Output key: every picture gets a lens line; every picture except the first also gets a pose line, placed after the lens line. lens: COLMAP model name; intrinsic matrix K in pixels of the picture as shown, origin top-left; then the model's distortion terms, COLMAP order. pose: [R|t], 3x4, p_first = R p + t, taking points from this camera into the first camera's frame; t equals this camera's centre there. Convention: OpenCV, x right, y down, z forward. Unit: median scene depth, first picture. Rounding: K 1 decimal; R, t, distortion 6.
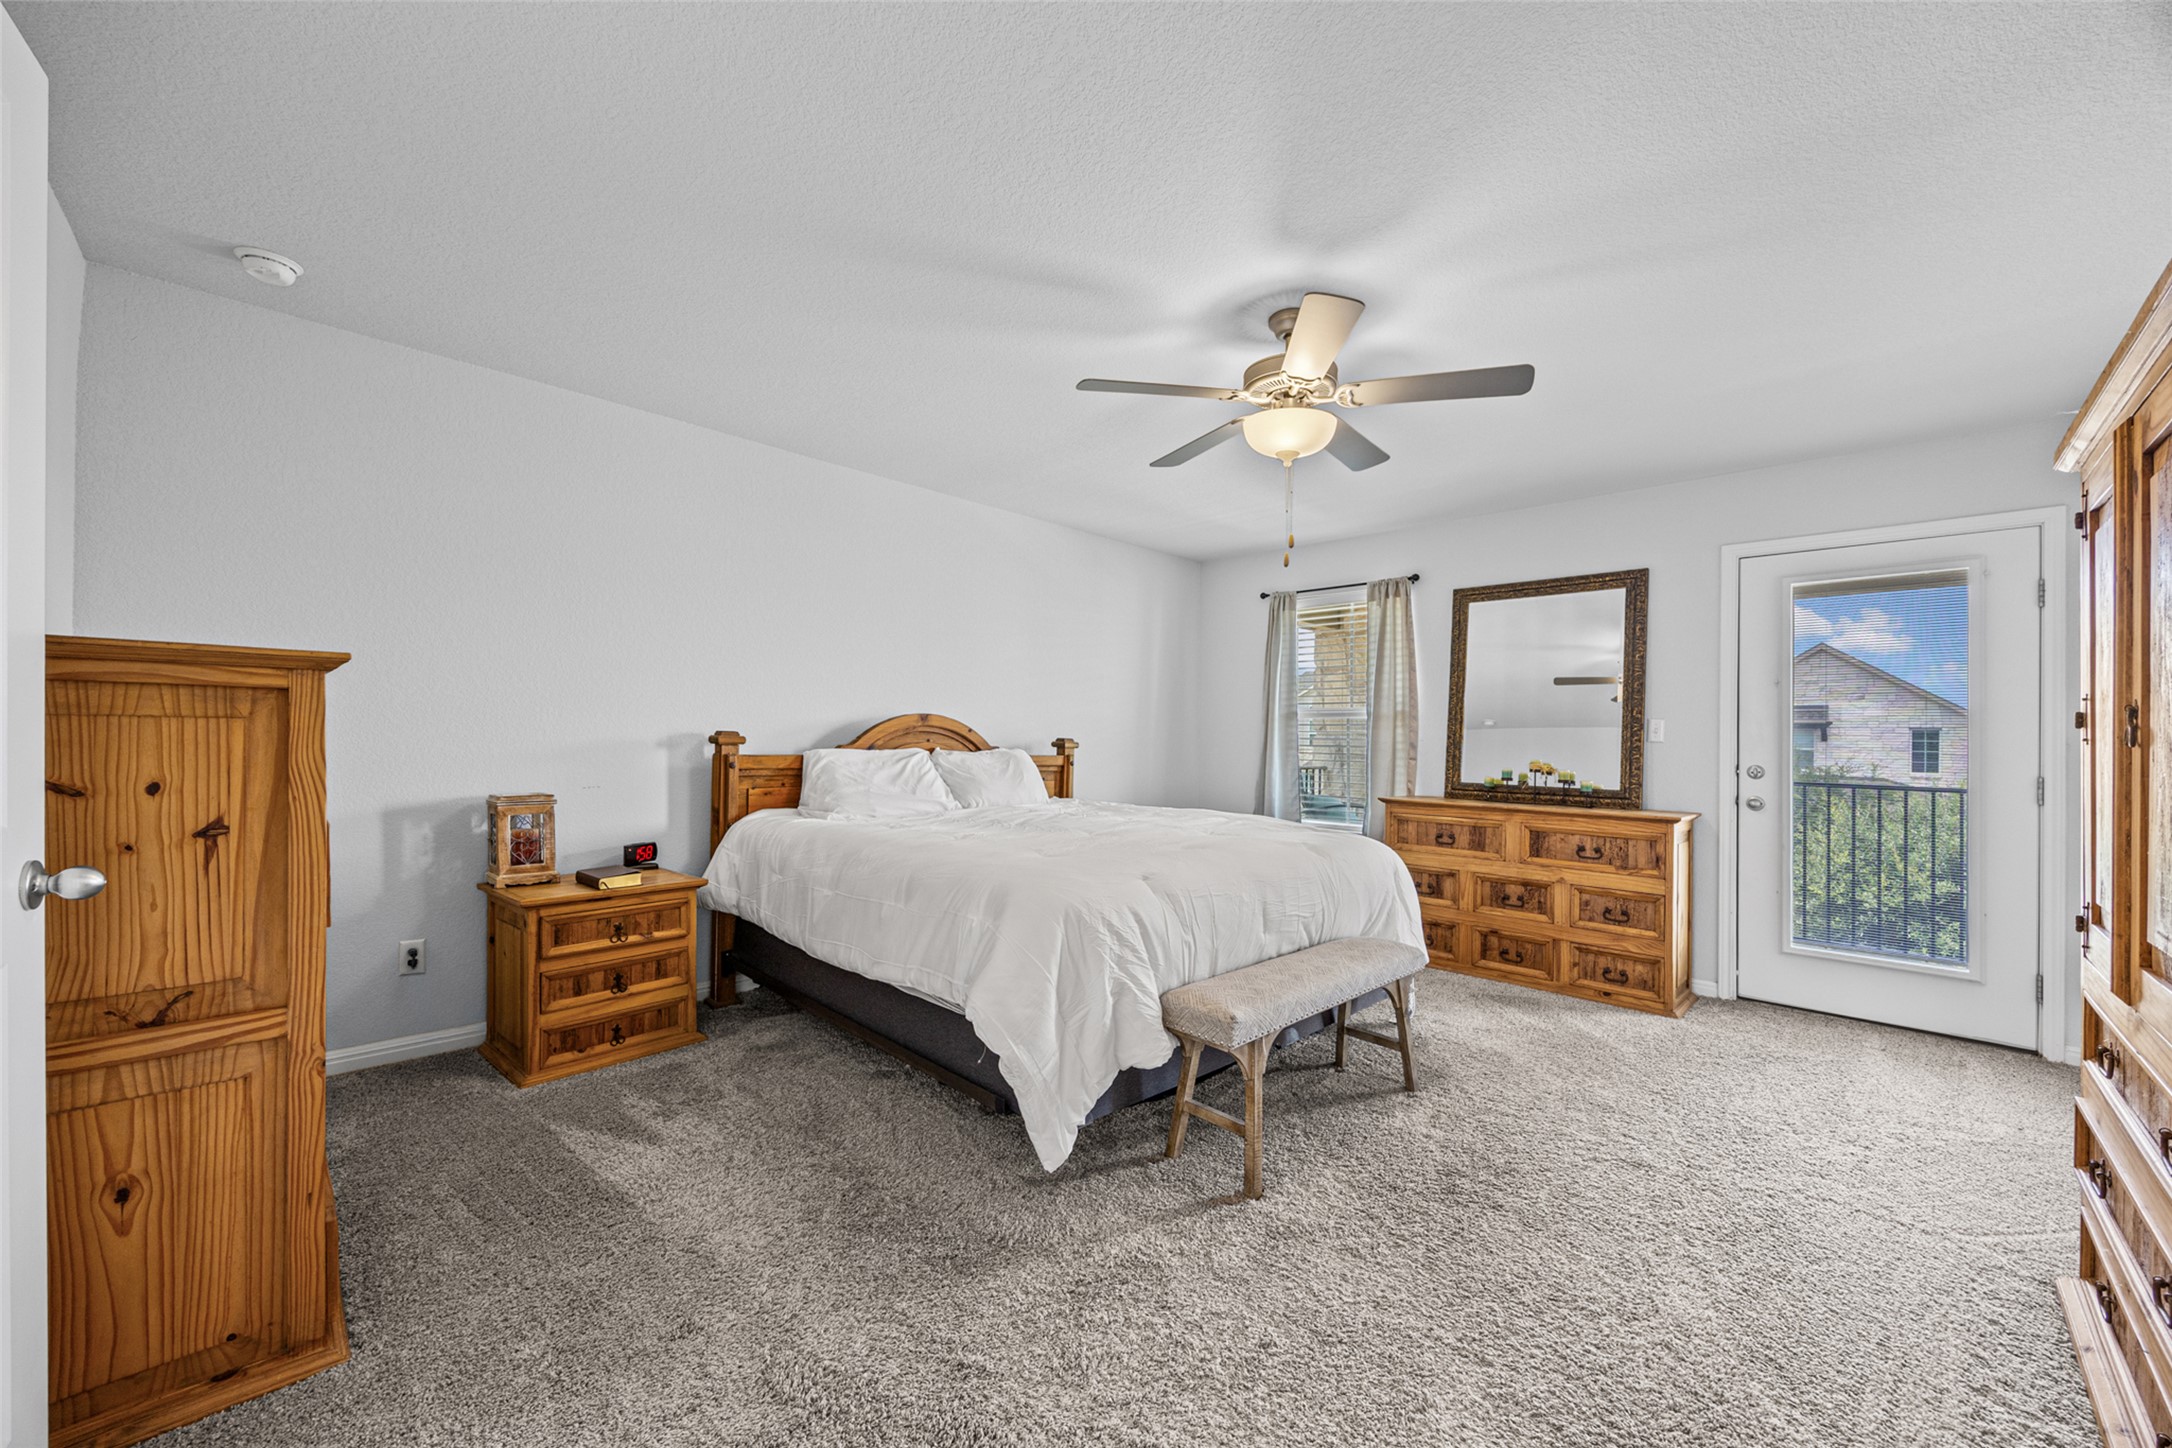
lens RADIAL K [[845.0, 0, 1078.0], [0, 845.0, 734.7], [0, 0, 1]] dist [0.019508, 0.000104]
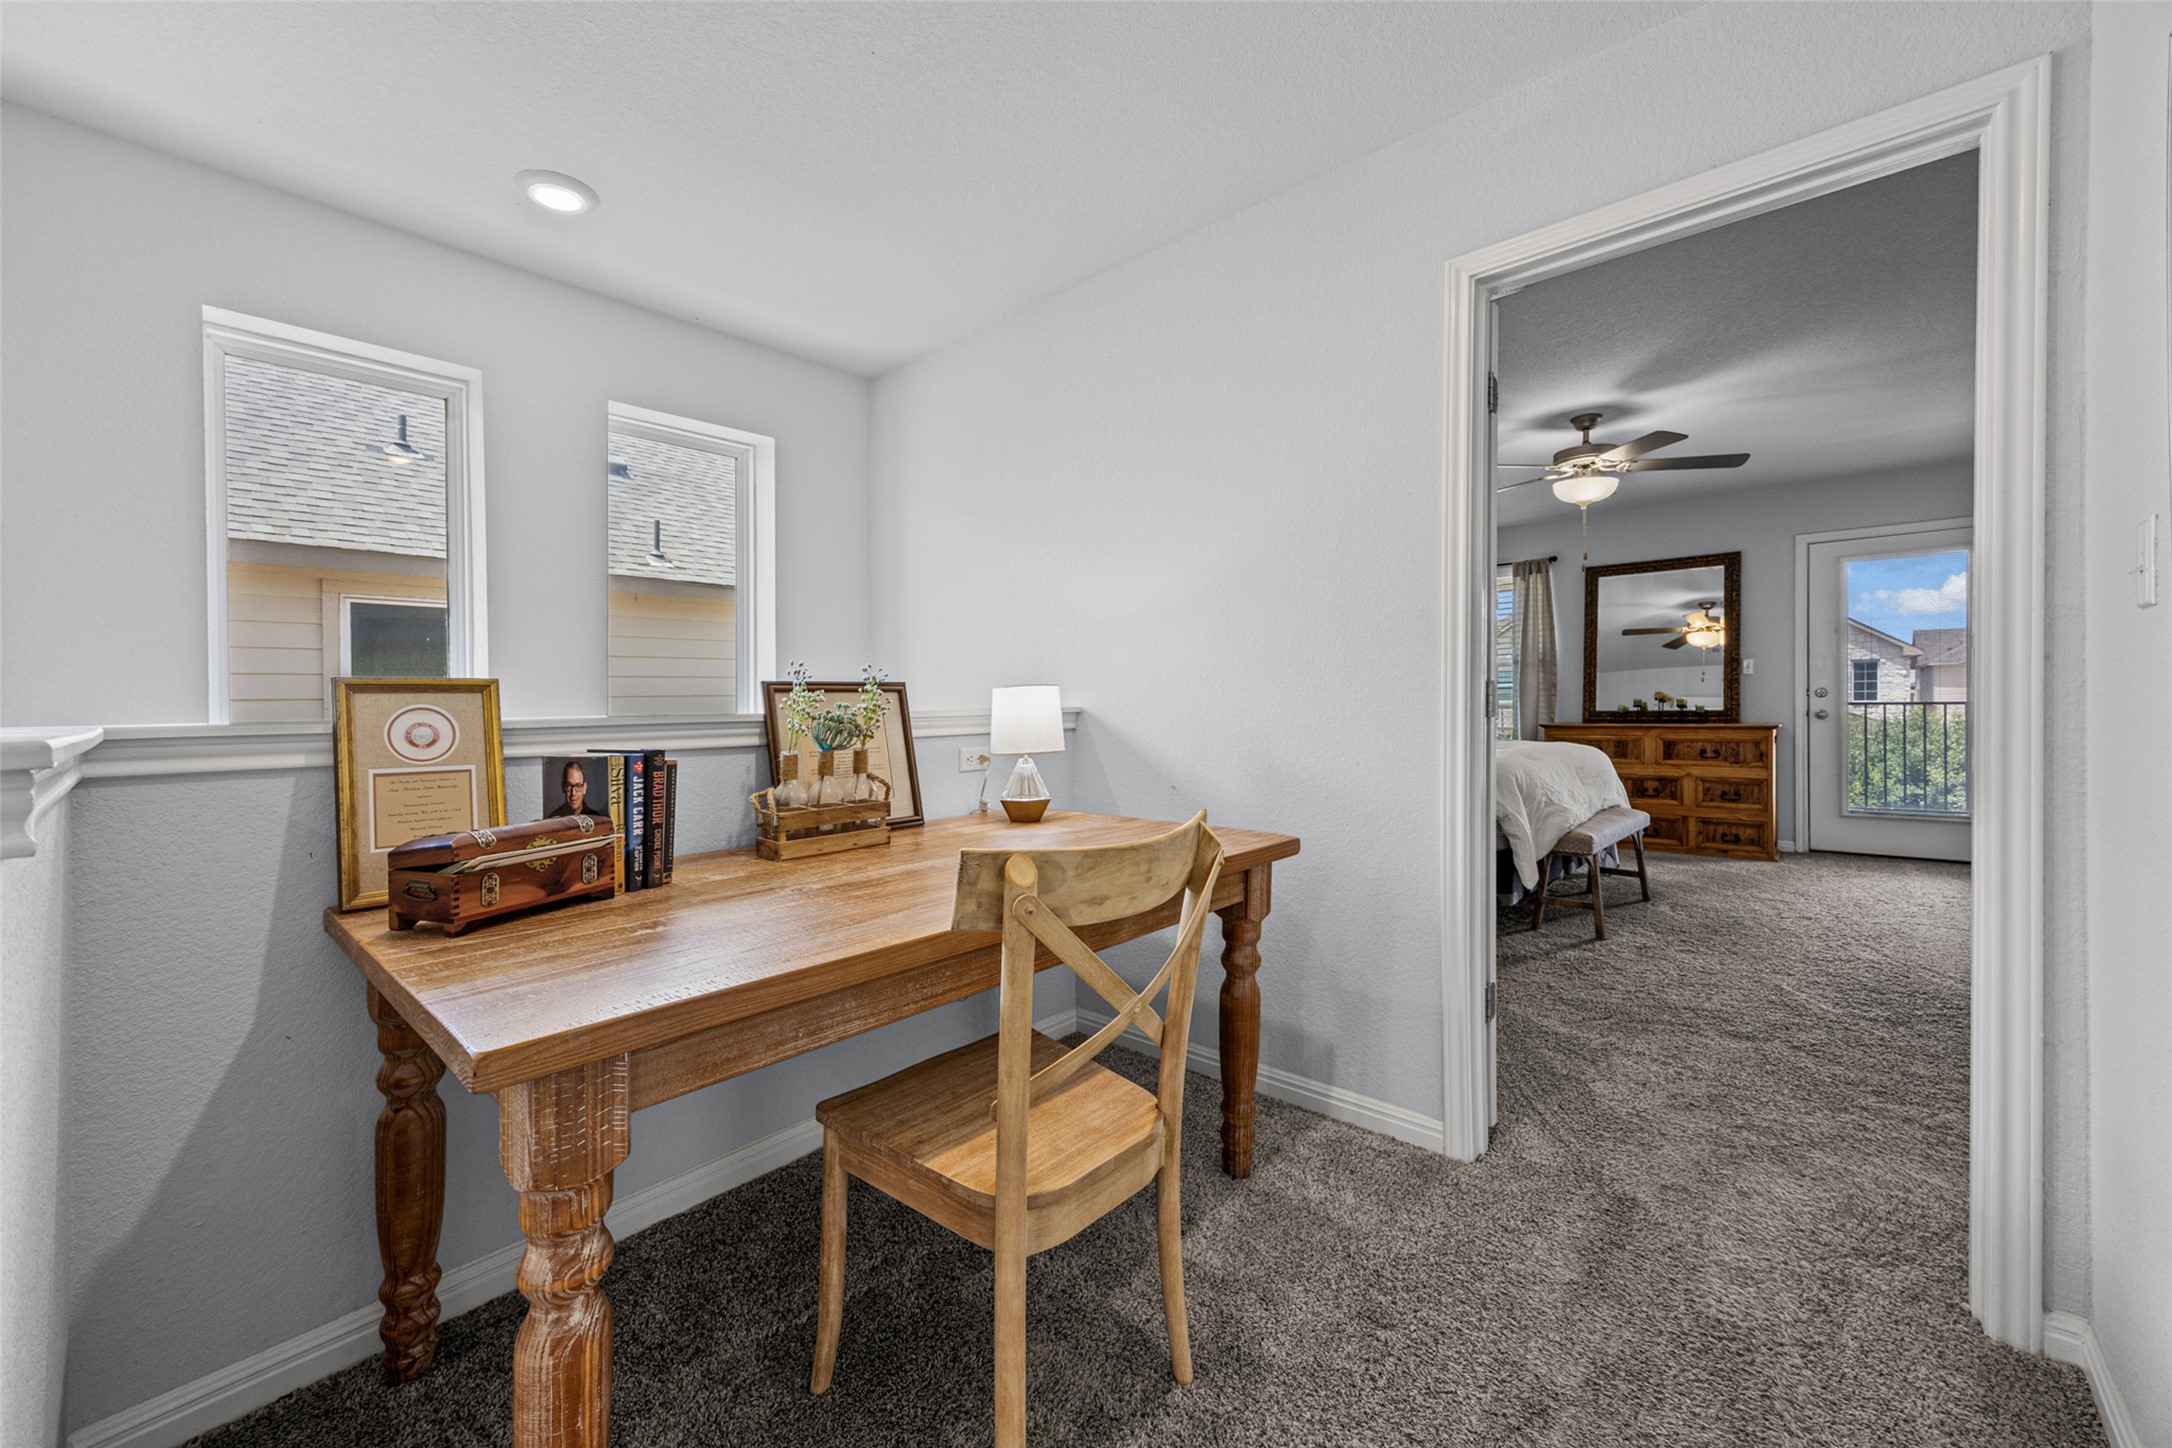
lens RADIAL K [[845.0, 0, 1093.2], [0, 845.0, 716.3], [0, 0, 1]] dist [0.019508, 0.000104]
pose [[0.997998, -0.039354, 0.049516, -0.482485], [0.038195, 0.998979, 0.024140, 0.001843], [-0.050415, -0.022201, 0.998482, -0.362458]]
